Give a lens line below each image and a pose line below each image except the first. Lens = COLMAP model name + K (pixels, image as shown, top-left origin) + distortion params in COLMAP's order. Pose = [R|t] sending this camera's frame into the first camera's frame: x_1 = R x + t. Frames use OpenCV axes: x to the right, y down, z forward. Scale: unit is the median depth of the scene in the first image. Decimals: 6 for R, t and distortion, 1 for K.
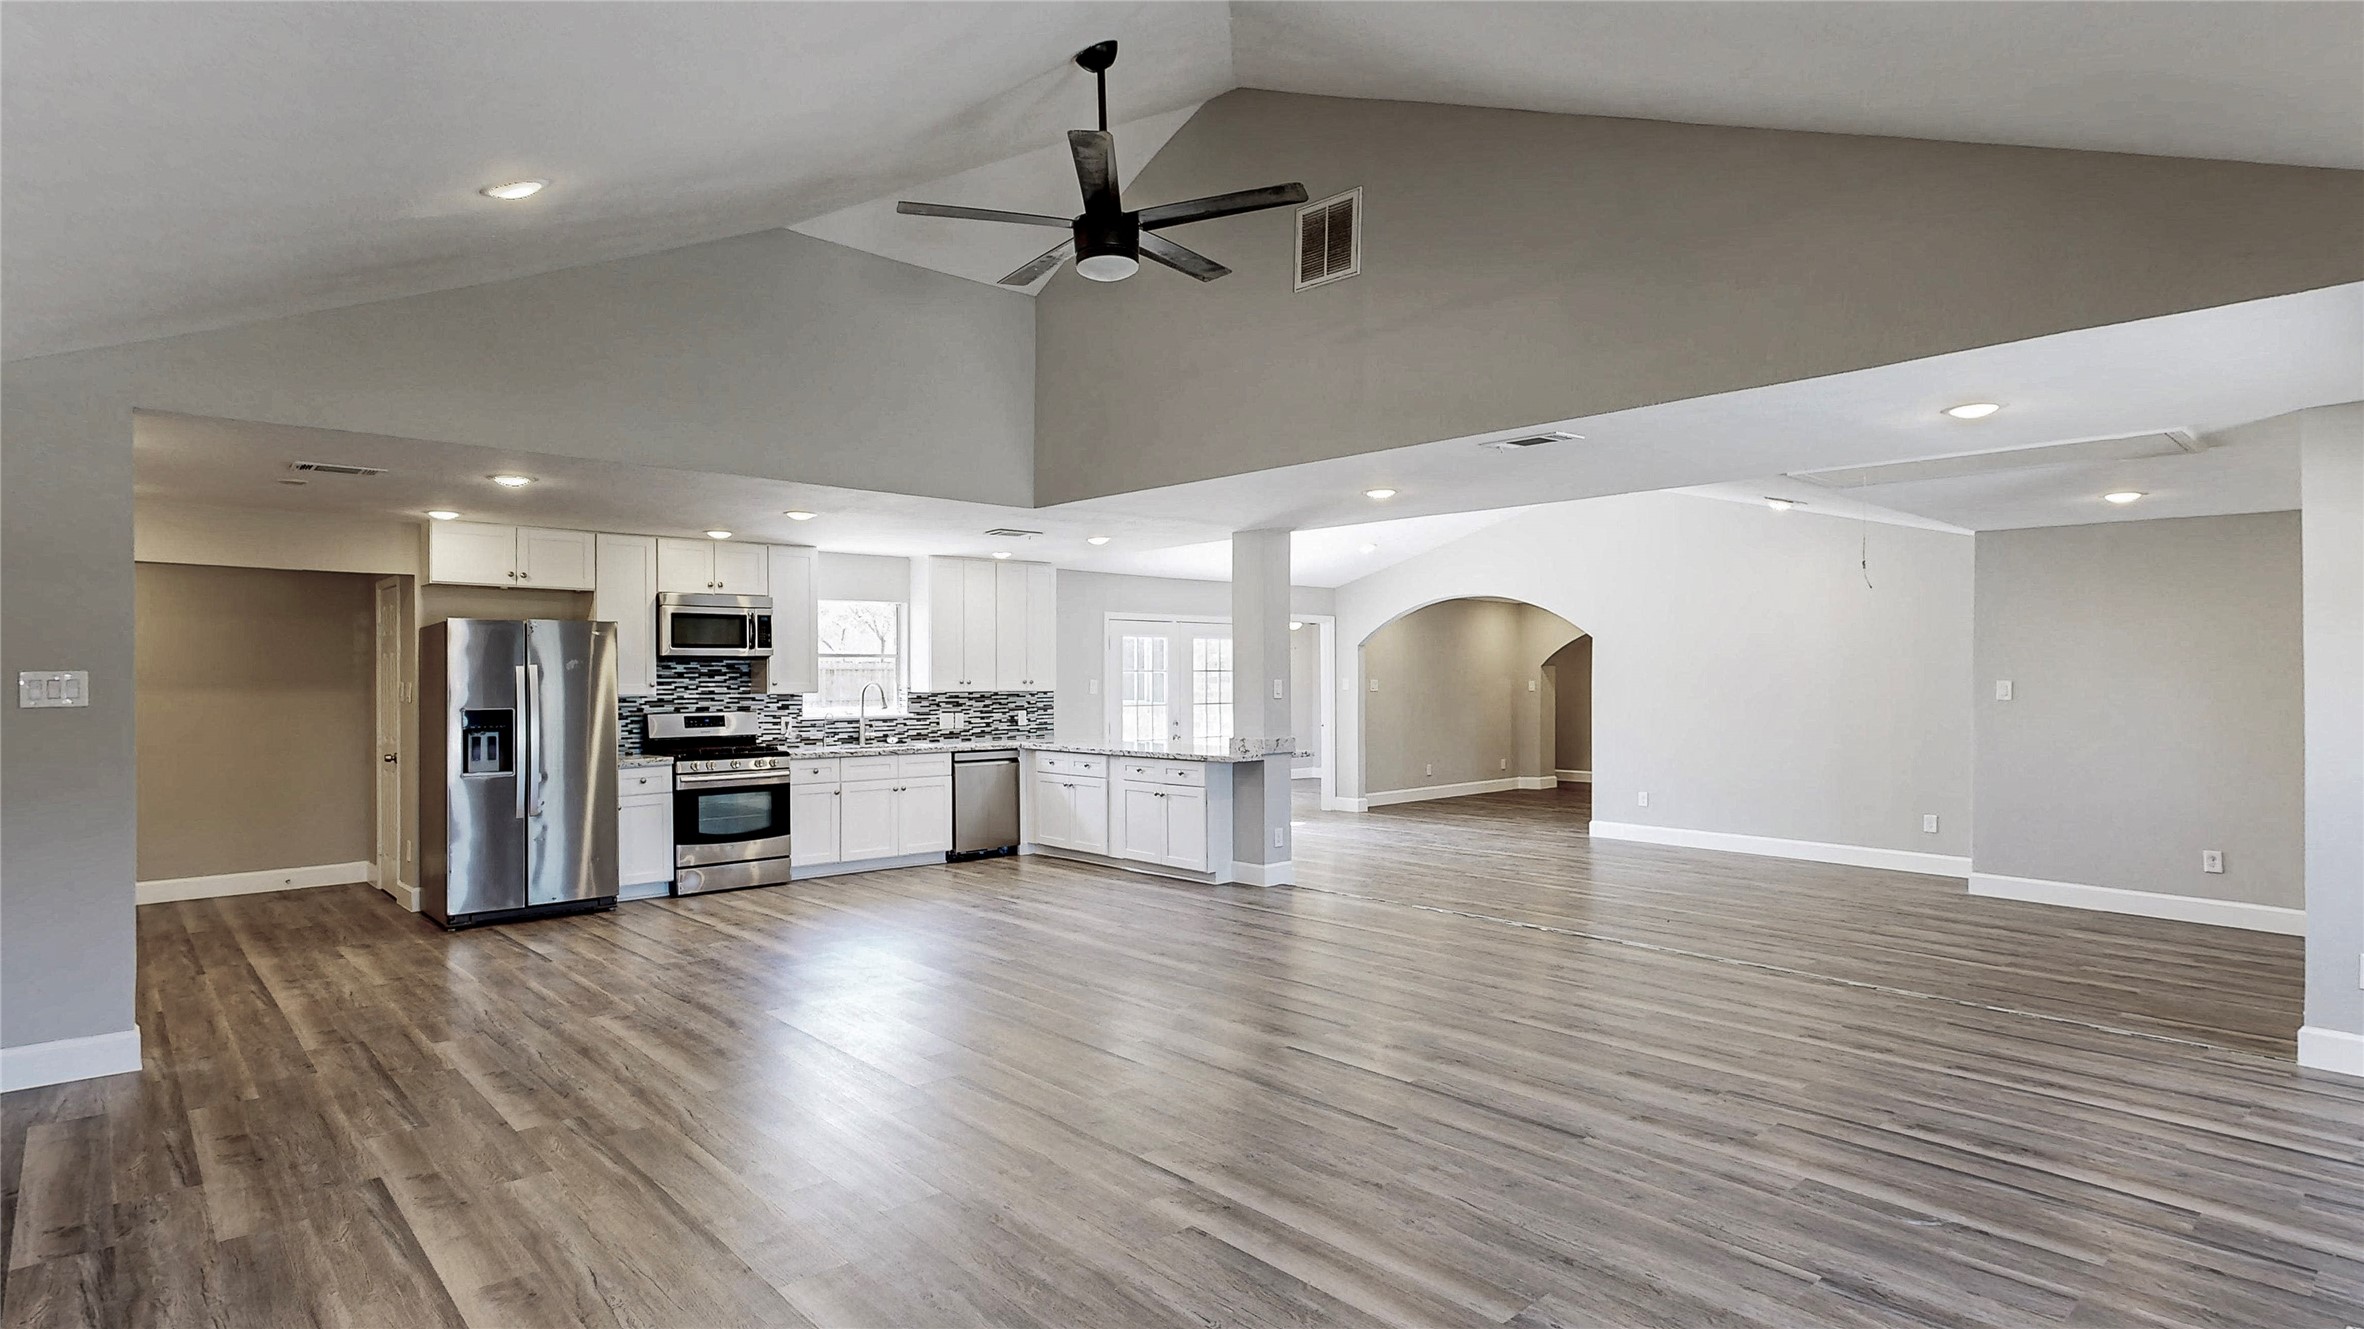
lens RADIAL K [[1214.8, 0, 1184.4], [0, 1214.8, 672.1], [0, 0, 1]] dist [-0.001758, -0.000679]
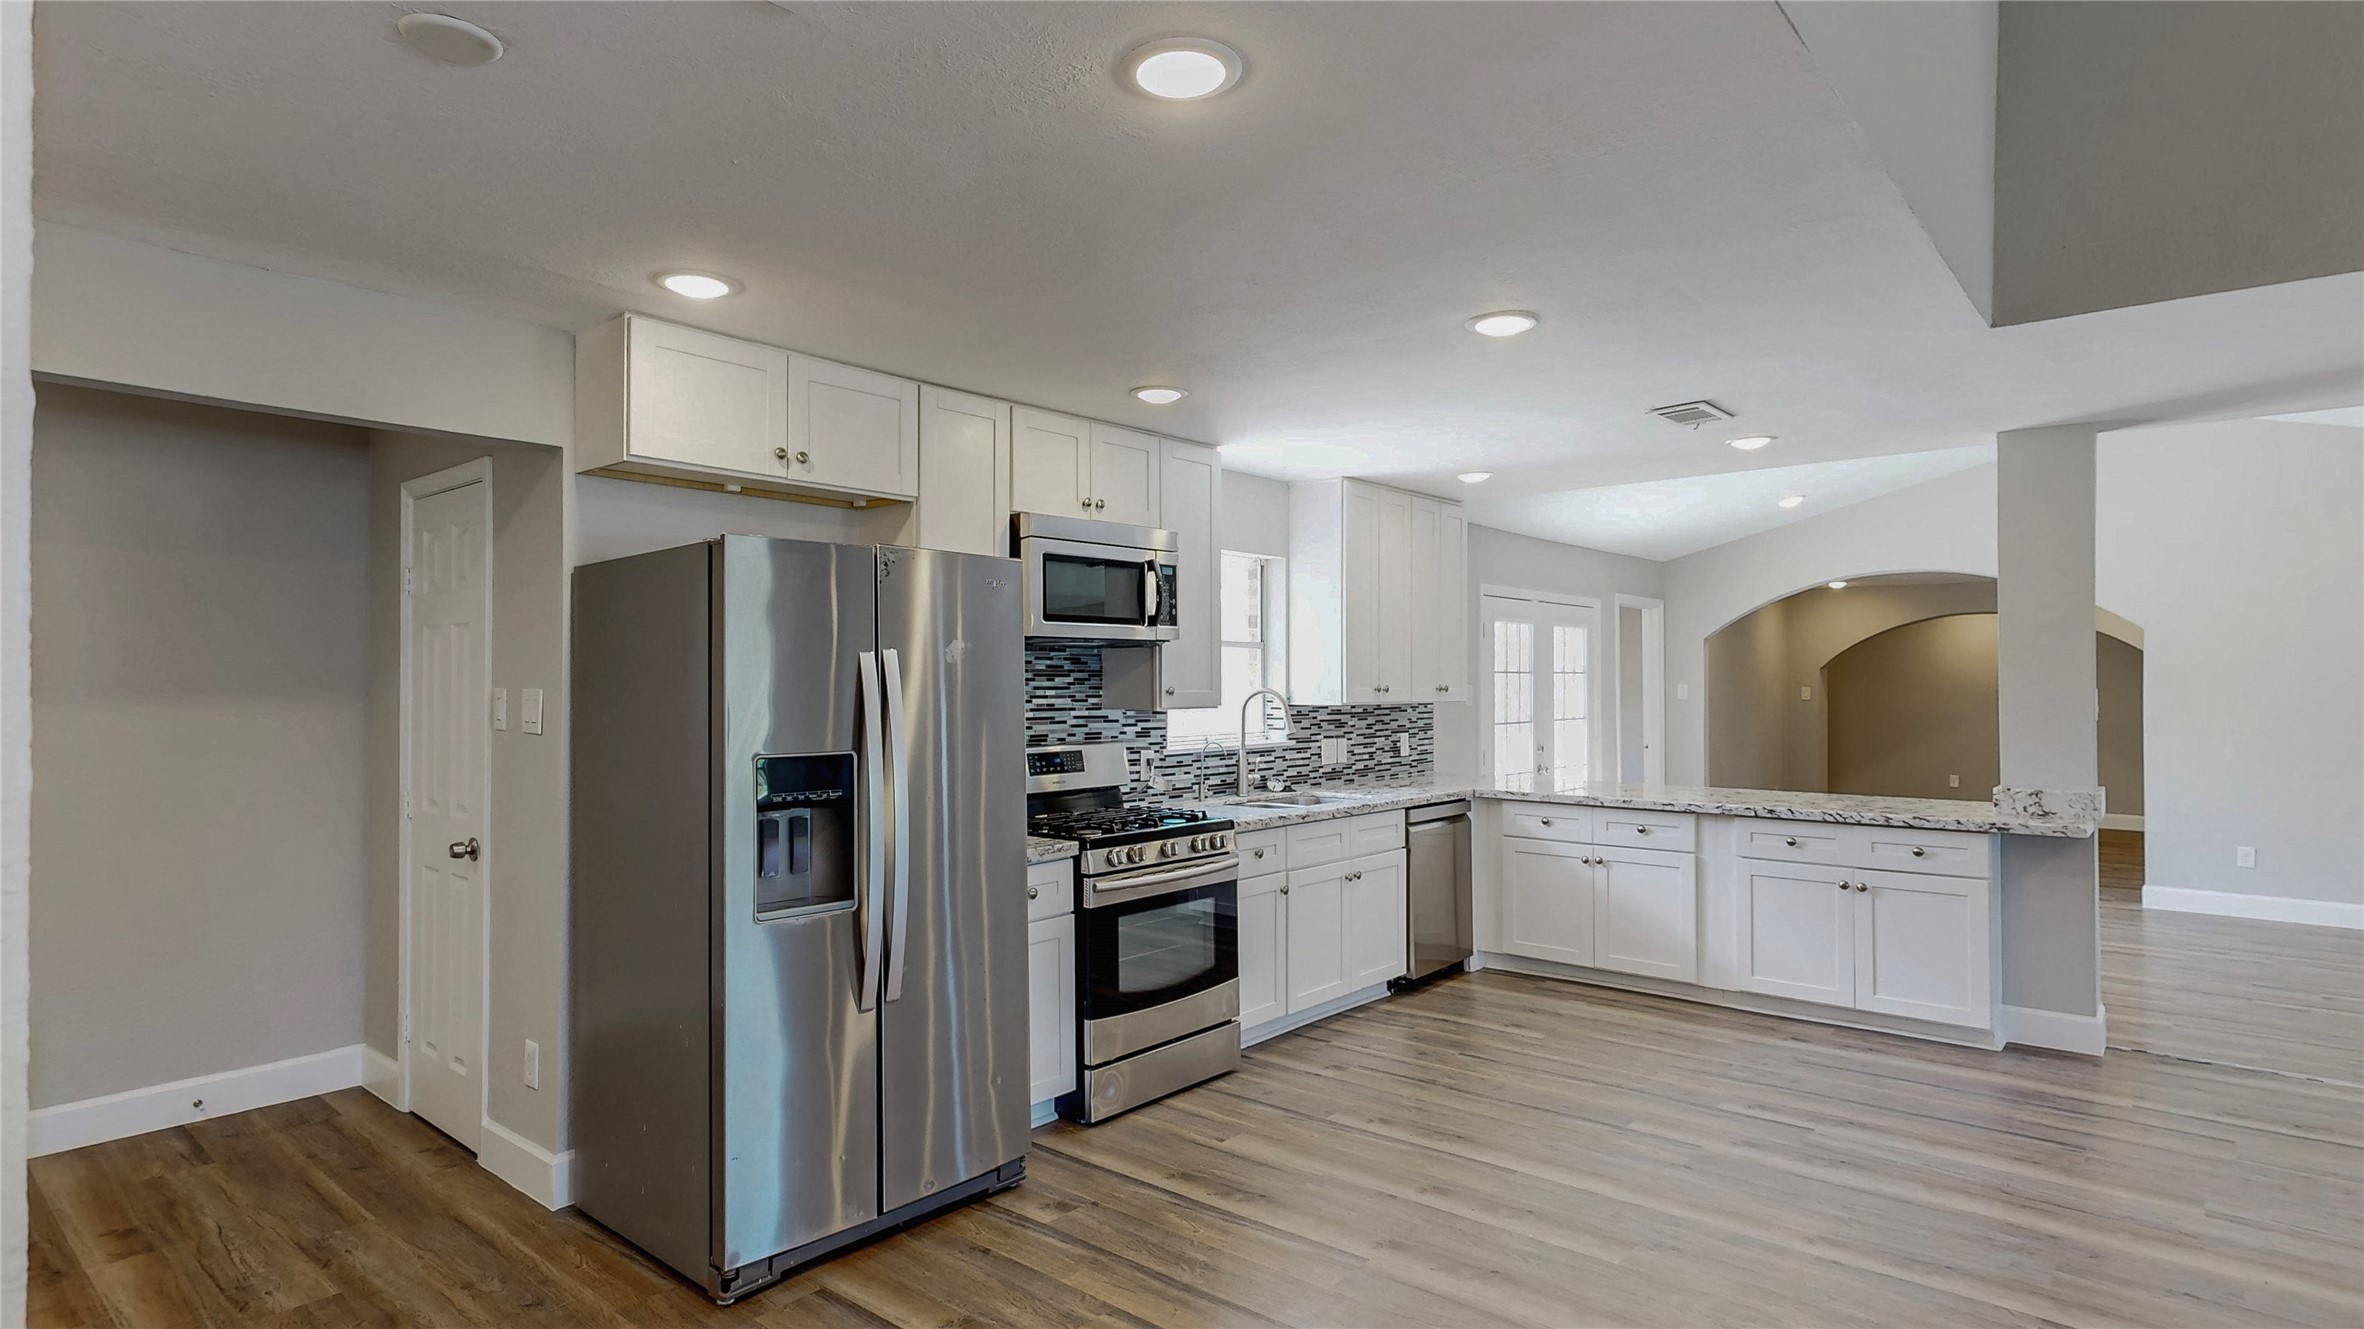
lens RADIAL K [[1214.8, 0, 1166.7], [0, 1214.8, 662.2], [0, 0, 1]] dist [-0.001758, -0.000679]
pose [[0.991665, 0.007636, 0.128617, -0.410782], [-0.006536, 0.999938, -0.008971, 0.001180], [-0.128677, 0.008056, 0.991654, 0.462352]]
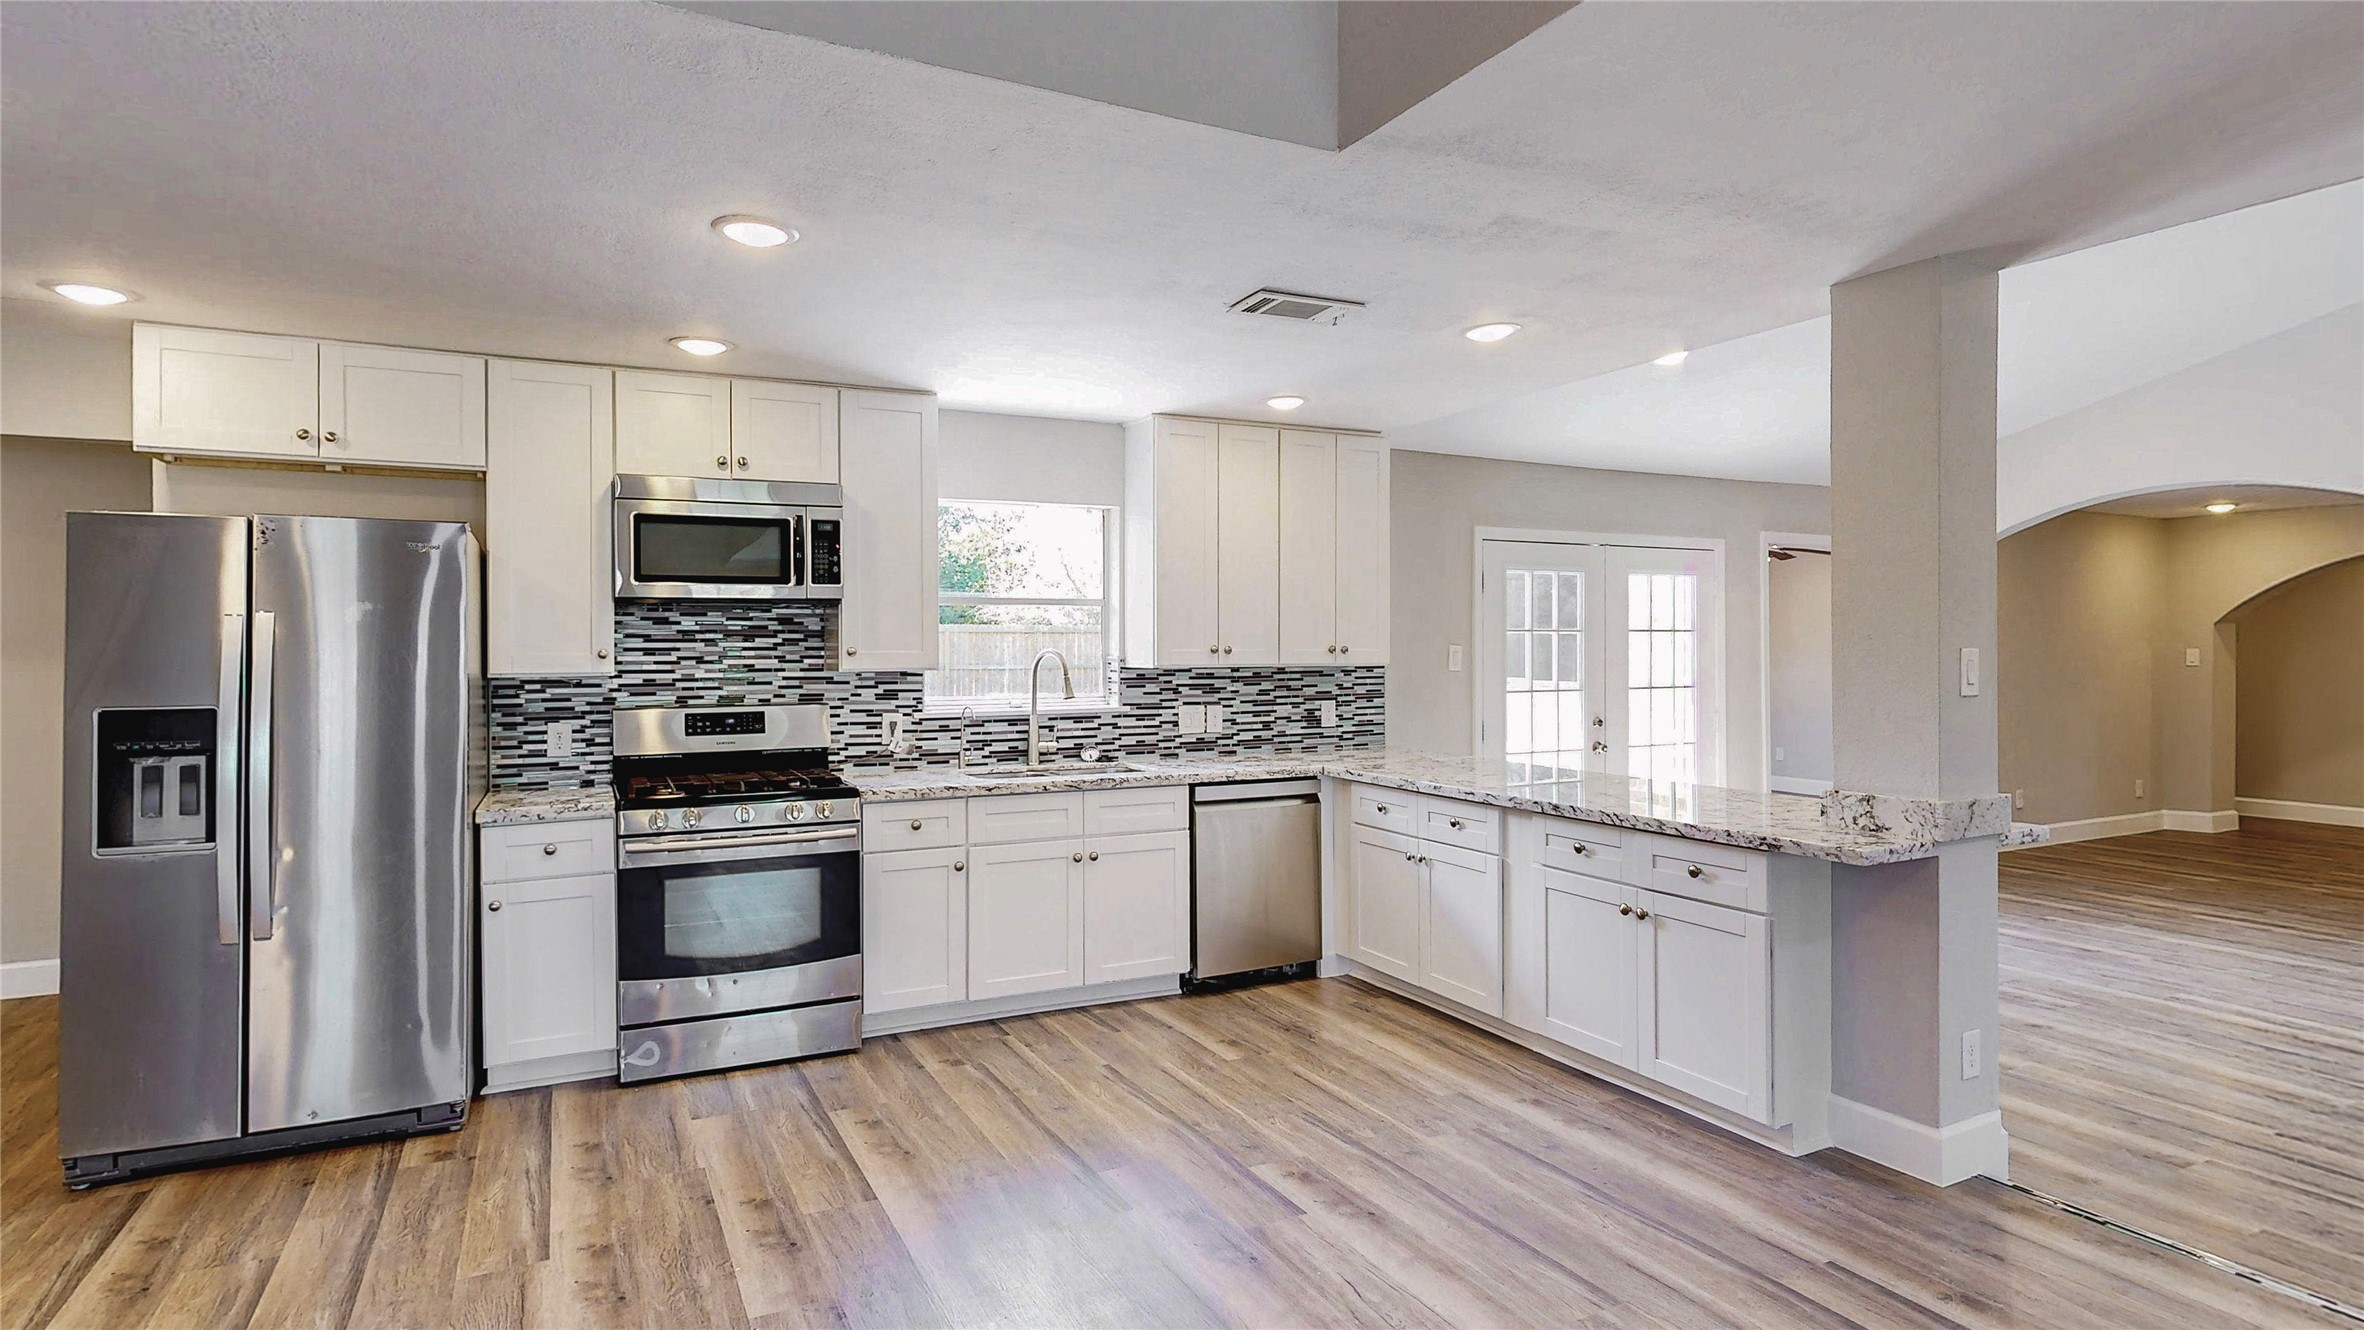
lens RADIAL K [[1214.8, 0, 1192.0], [0, 1214.8, 650.2], [0, 0, 1]] dist [-0.001758, -0.000679]
pose [[0.966825, 0.004050, -0.255408, -0.061759], [-0.000984, 0.999926, 0.012132, 0.001944], [0.255438, -0.011478, 0.966757, 0.533499]]
